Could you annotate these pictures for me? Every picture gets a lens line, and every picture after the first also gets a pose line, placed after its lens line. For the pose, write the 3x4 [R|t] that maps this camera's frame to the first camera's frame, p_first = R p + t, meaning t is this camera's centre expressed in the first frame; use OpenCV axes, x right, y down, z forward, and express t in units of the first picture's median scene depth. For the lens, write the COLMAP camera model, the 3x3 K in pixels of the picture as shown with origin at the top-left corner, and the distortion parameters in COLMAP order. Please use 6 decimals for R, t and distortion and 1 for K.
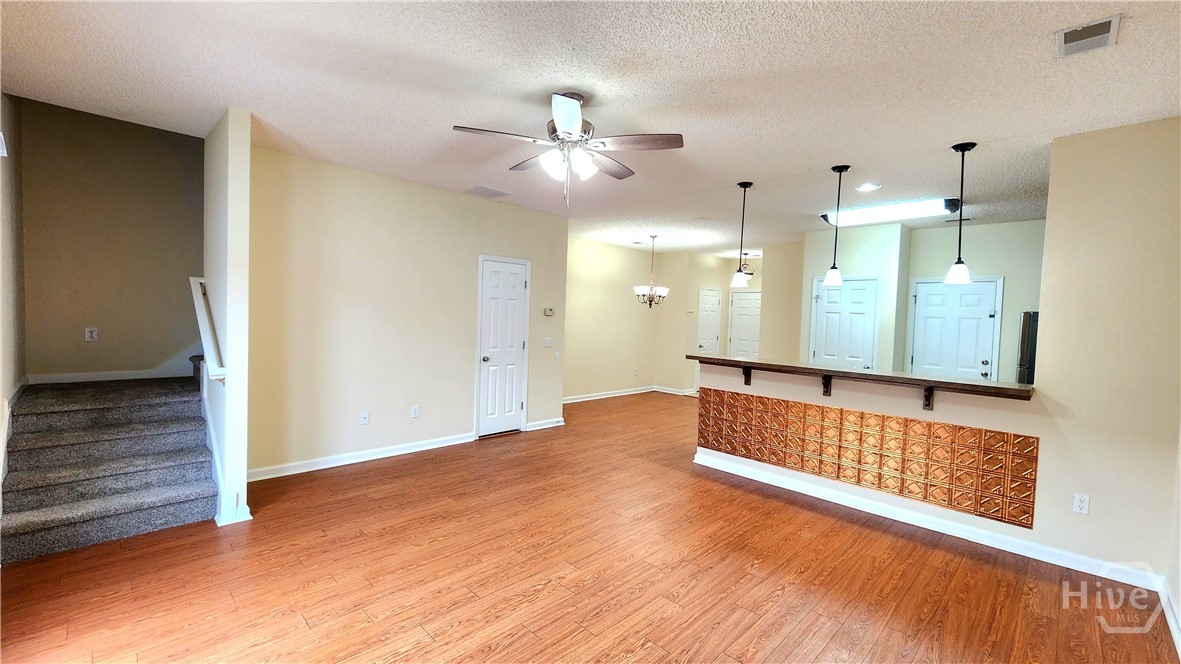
lens RADIAL K [[486.6, 0, 590.5], [0, 486.6, 332.0], [0, 0, 1]] dist [-0.000887, -0.000142]
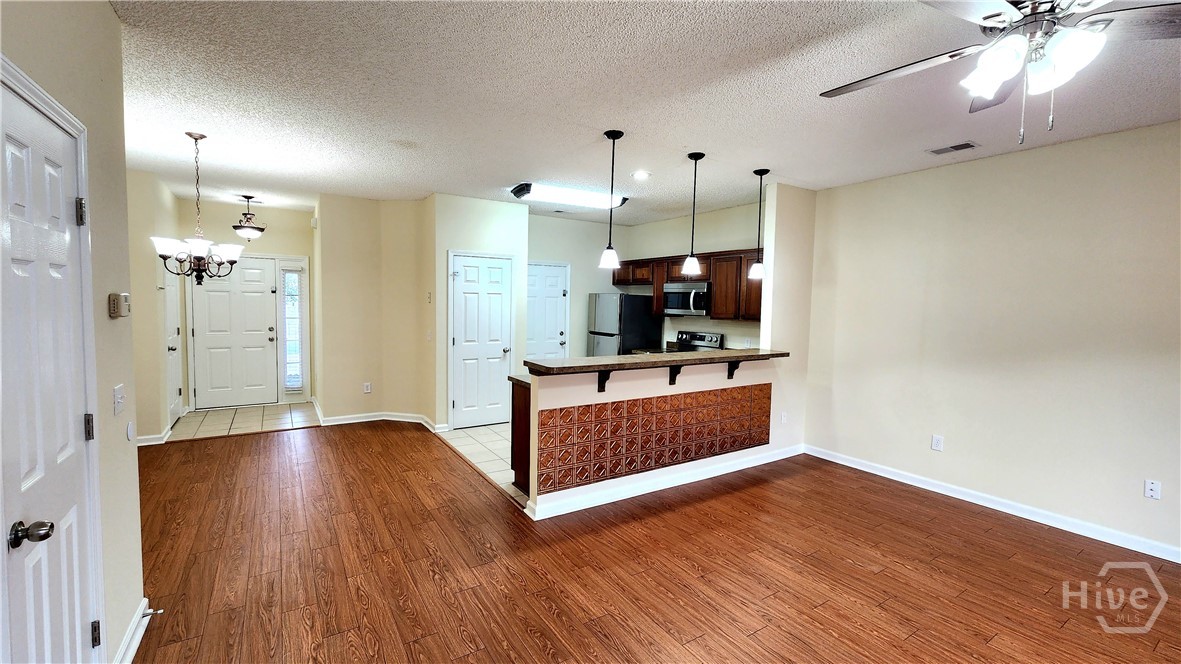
lens RADIAL K [[486.6, 0, 590.5], [0, 486.6, 332.0], [0, 0, 1]] dist [-0.000887, -0.000142]
pose [[0.212721, -0.093792, 0.972601, -0.419594], [0.023620, 0.995585, 0.090843, -0.058020], [-0.976827, 0.003648, 0.213997, 0.787955]]
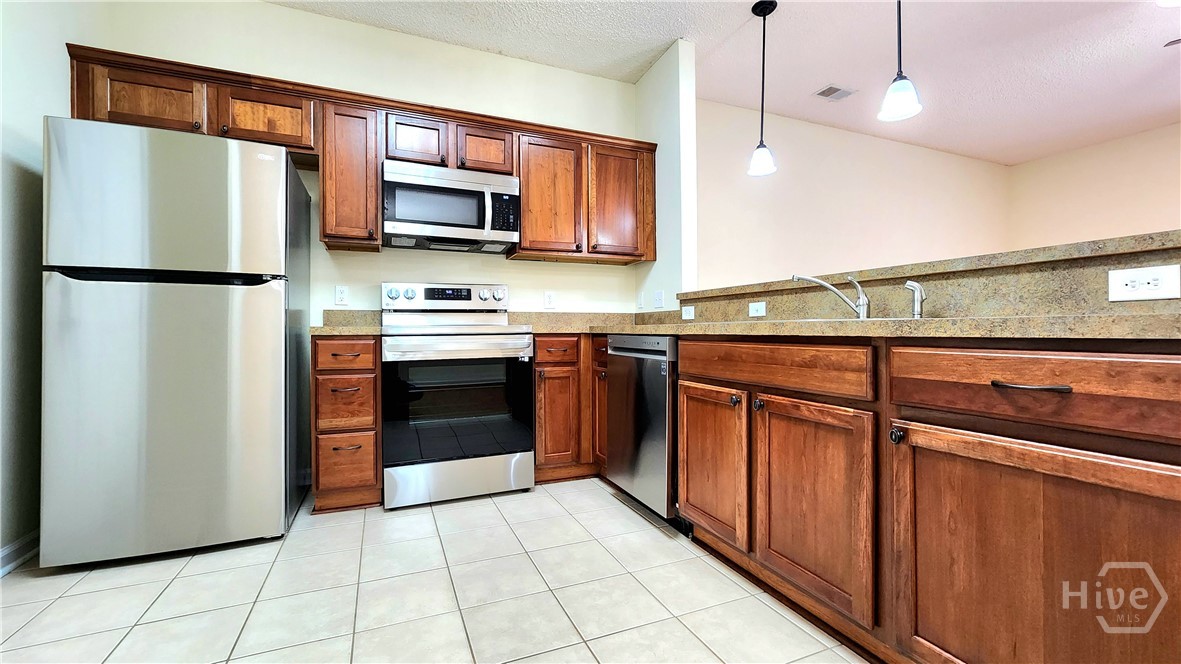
lens RADIAL K [[486.6, 0, 590.5], [0, 486.6, 332.0], [0, 0, 1]] dist [-0.000887, -0.000142]
pose [[-0.929764, -0.034956, 0.366493, 0.478734], [-0.017625, 0.998567, 0.050529, 0.090484], [-0.367734, 0.040520, -0.929048, 1.285865]]
